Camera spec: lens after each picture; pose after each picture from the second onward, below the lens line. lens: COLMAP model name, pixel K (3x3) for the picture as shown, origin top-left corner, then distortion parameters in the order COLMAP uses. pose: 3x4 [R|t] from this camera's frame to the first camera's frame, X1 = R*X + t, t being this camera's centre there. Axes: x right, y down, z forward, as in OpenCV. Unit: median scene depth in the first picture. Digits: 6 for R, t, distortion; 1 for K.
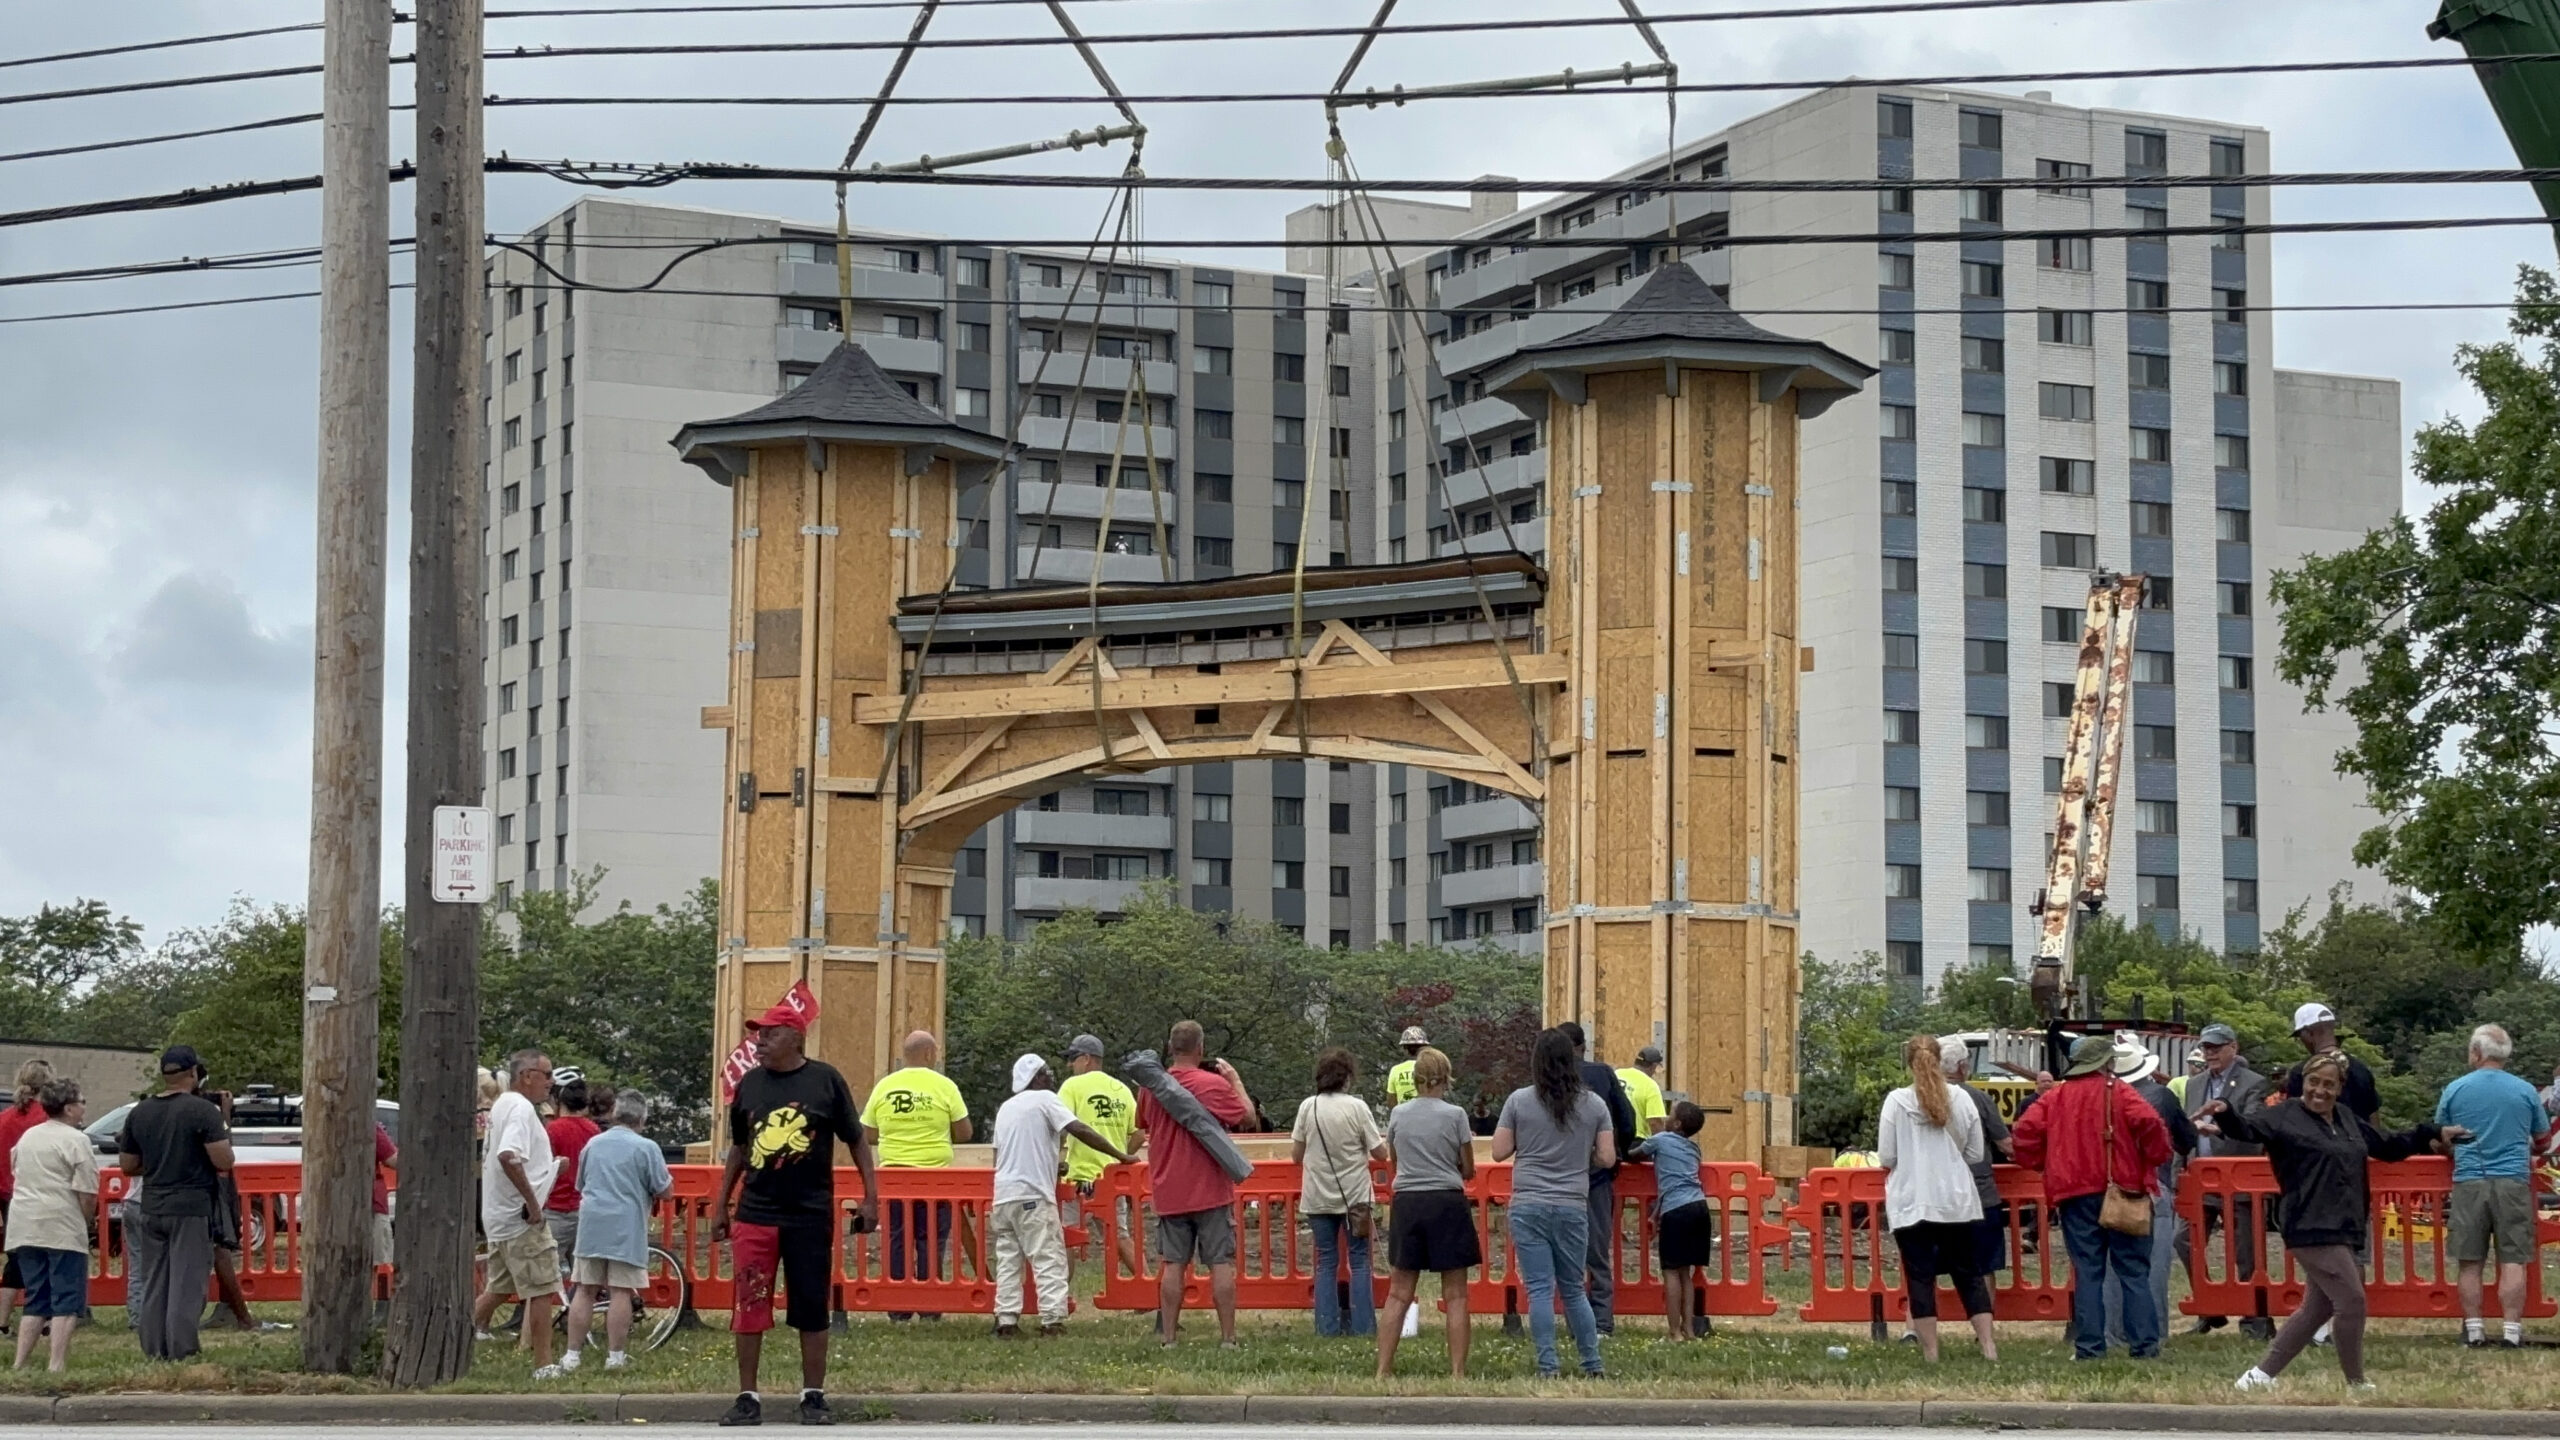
lens RADIAL K [[4939.7, 0, 1274.8], [0, 4939.7, 716.8], [0, 0, 1]] dist [-0.106945, 0.000000]
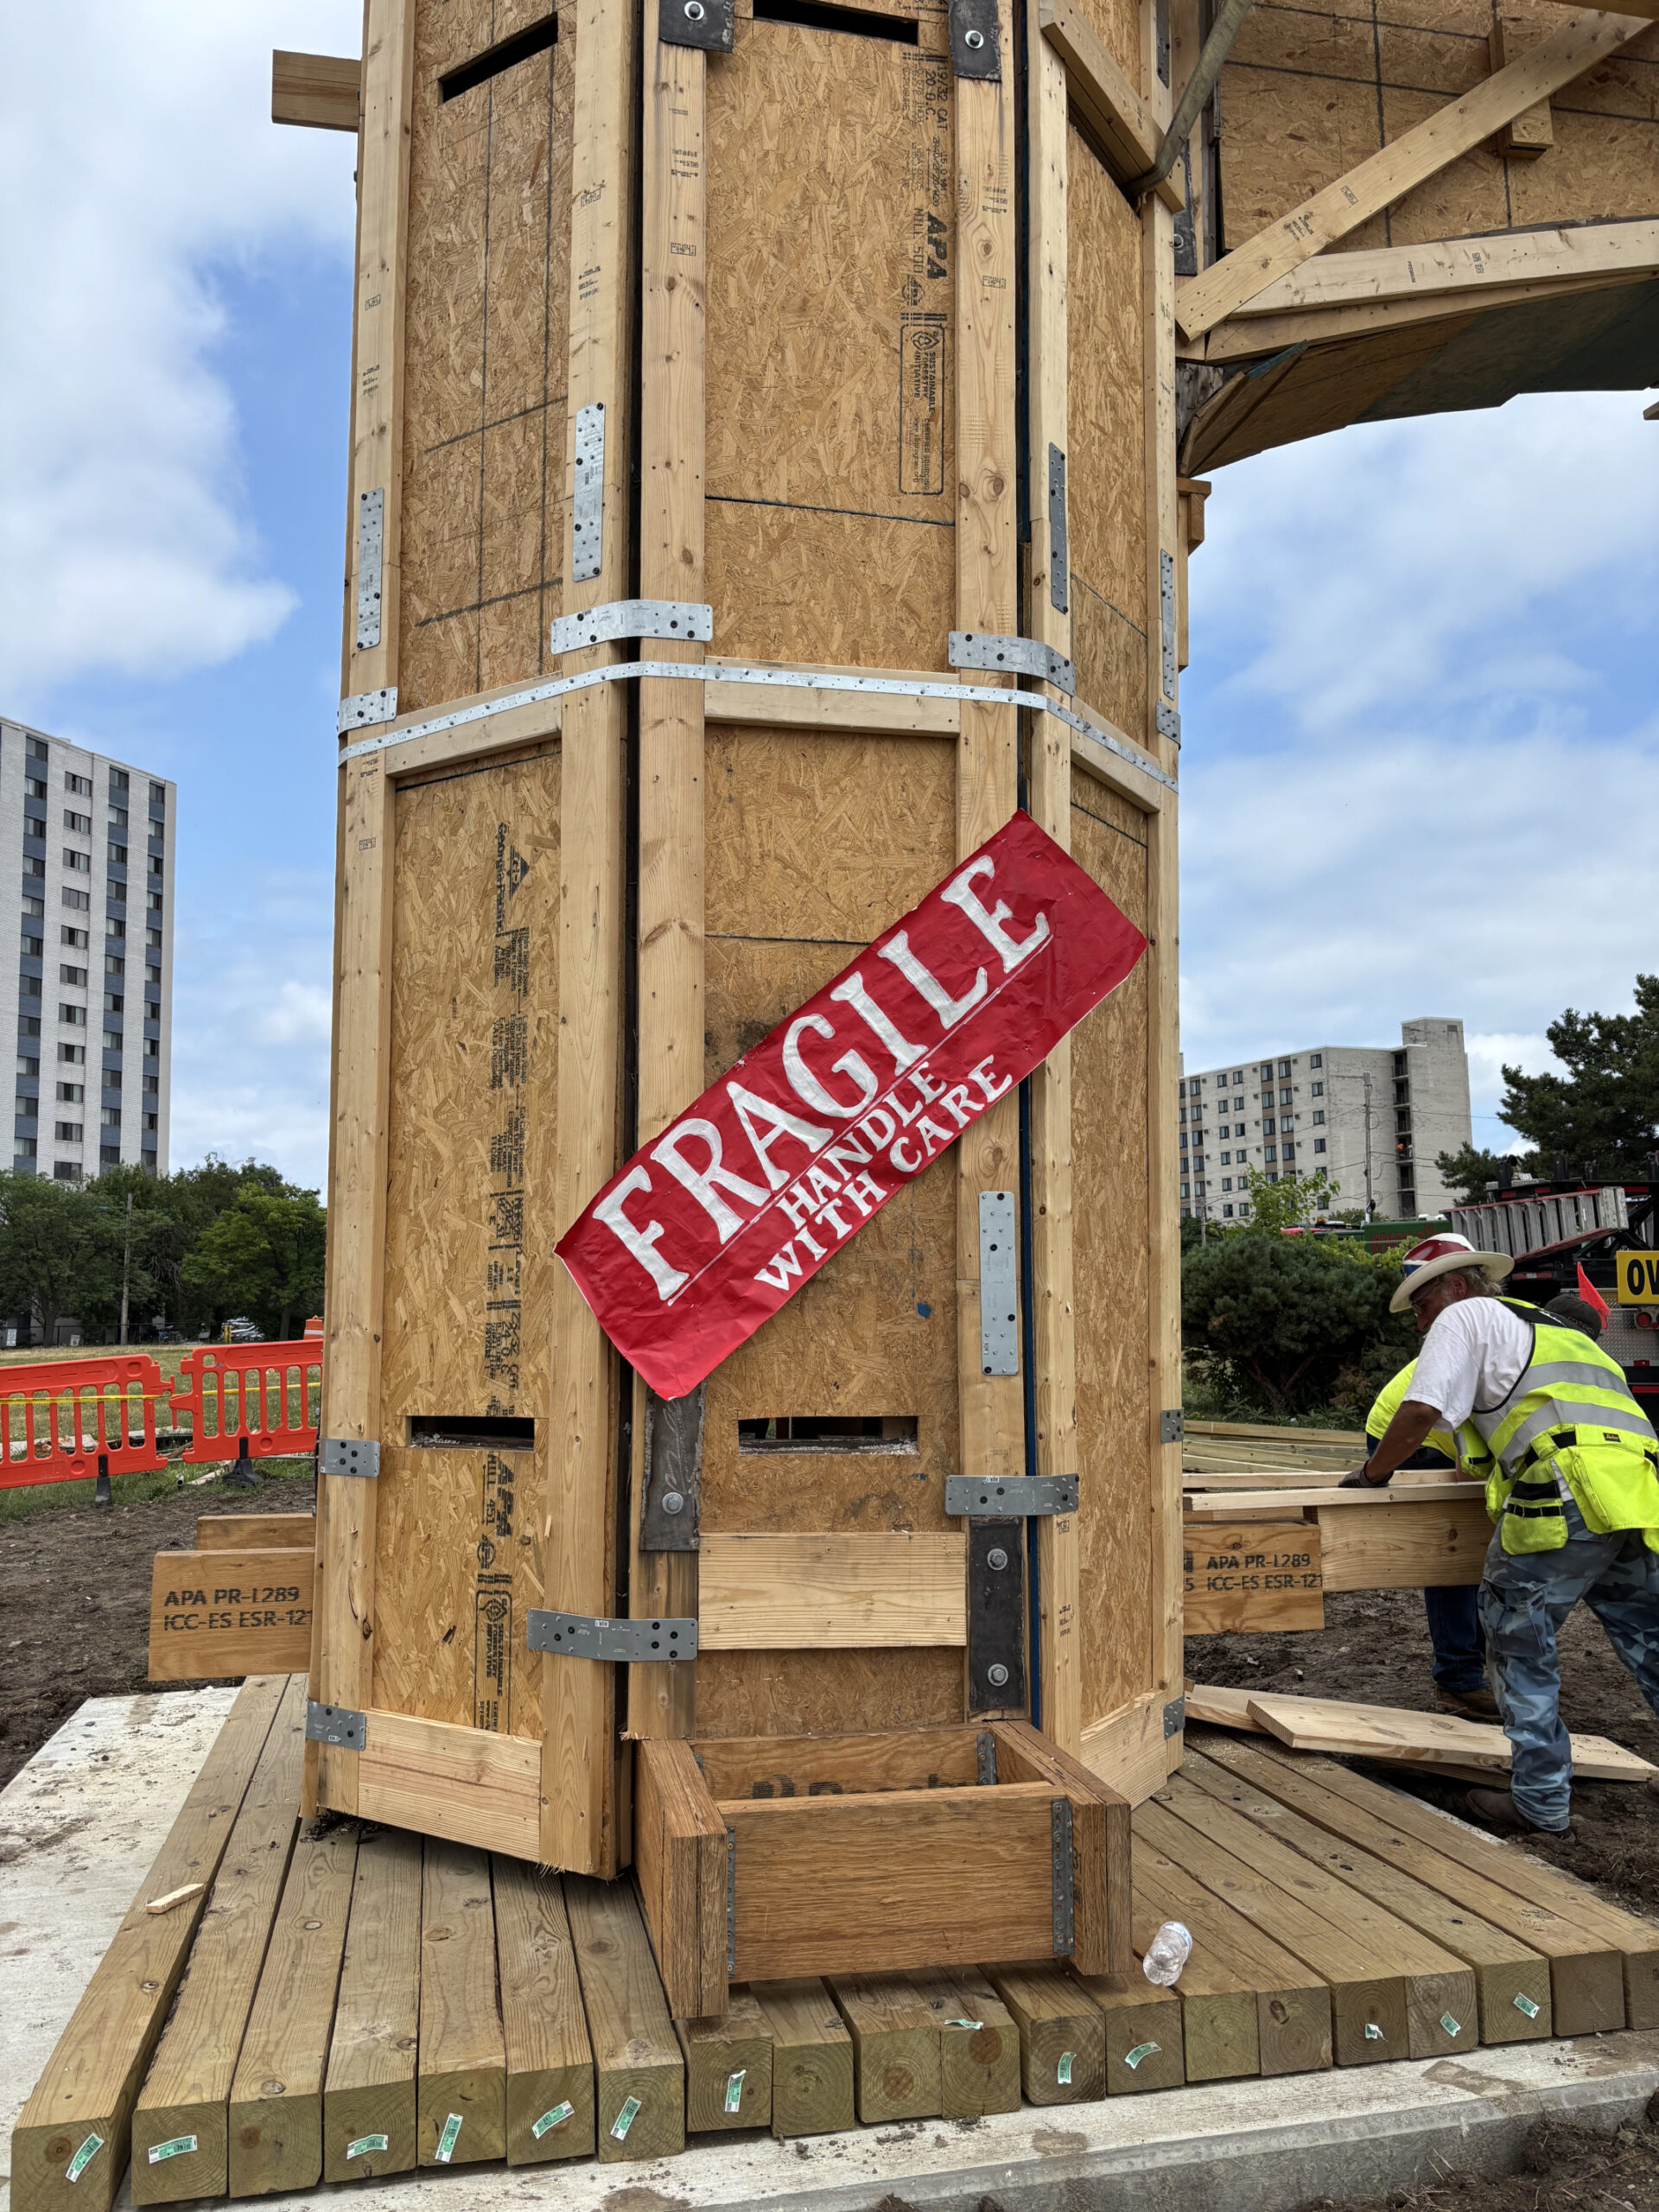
lens RADIAL K [[1689.8, 0, 836.0], [0, 1689.8, 1136.3], [0, 0, 1]] dist [0.028363, -0.025284]
pose [[0.755389, 0.040852, 0.654002, -0.154185], [-0.046565, 0.998878, -0.008611, 0.069700], [-0.653620, -0.023948, 0.756444, 0.963288]]
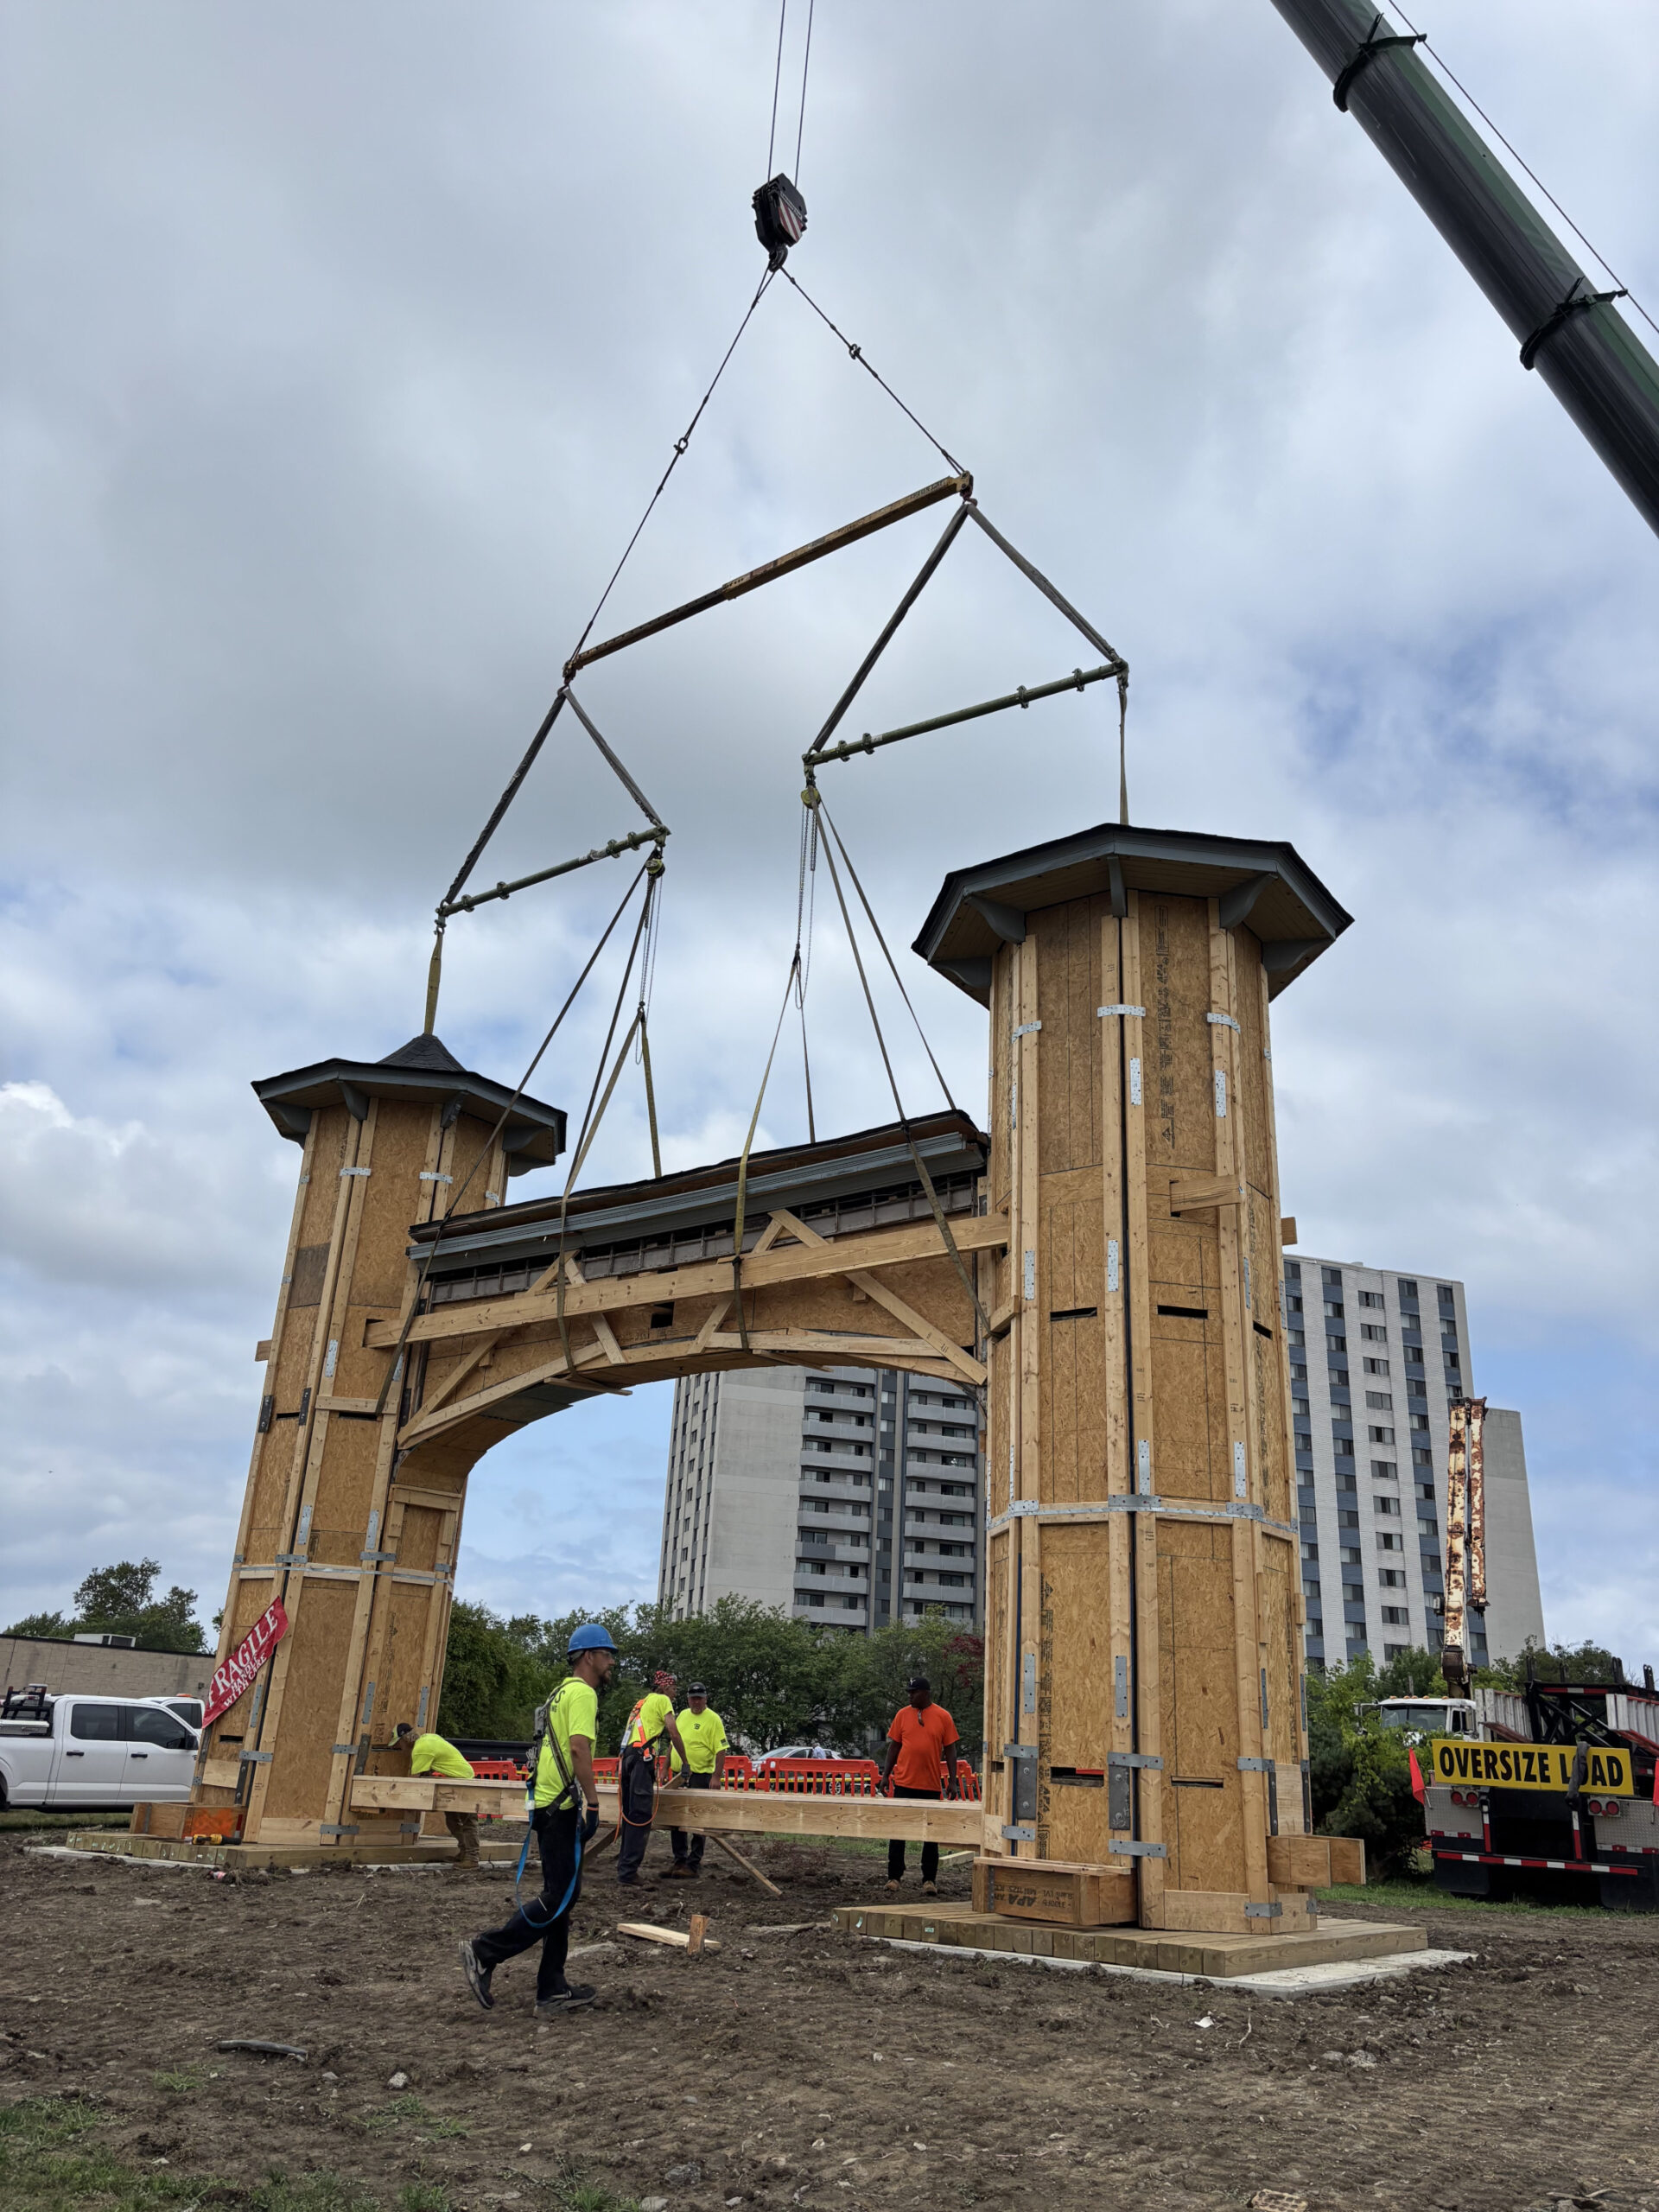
lens RADIAL K [[1689.8, 0, 833.4], [0, 1689.8, 1088.8], [0, 0, 1]] dist [0.028363, -0.025284]
pose [[0.991283, -0.015843, -0.130796, 0.064546], [-0.020639, 0.961814, -0.272924, 0.046448], [0.130125, 0.273244, 0.953103, 0.666982]]
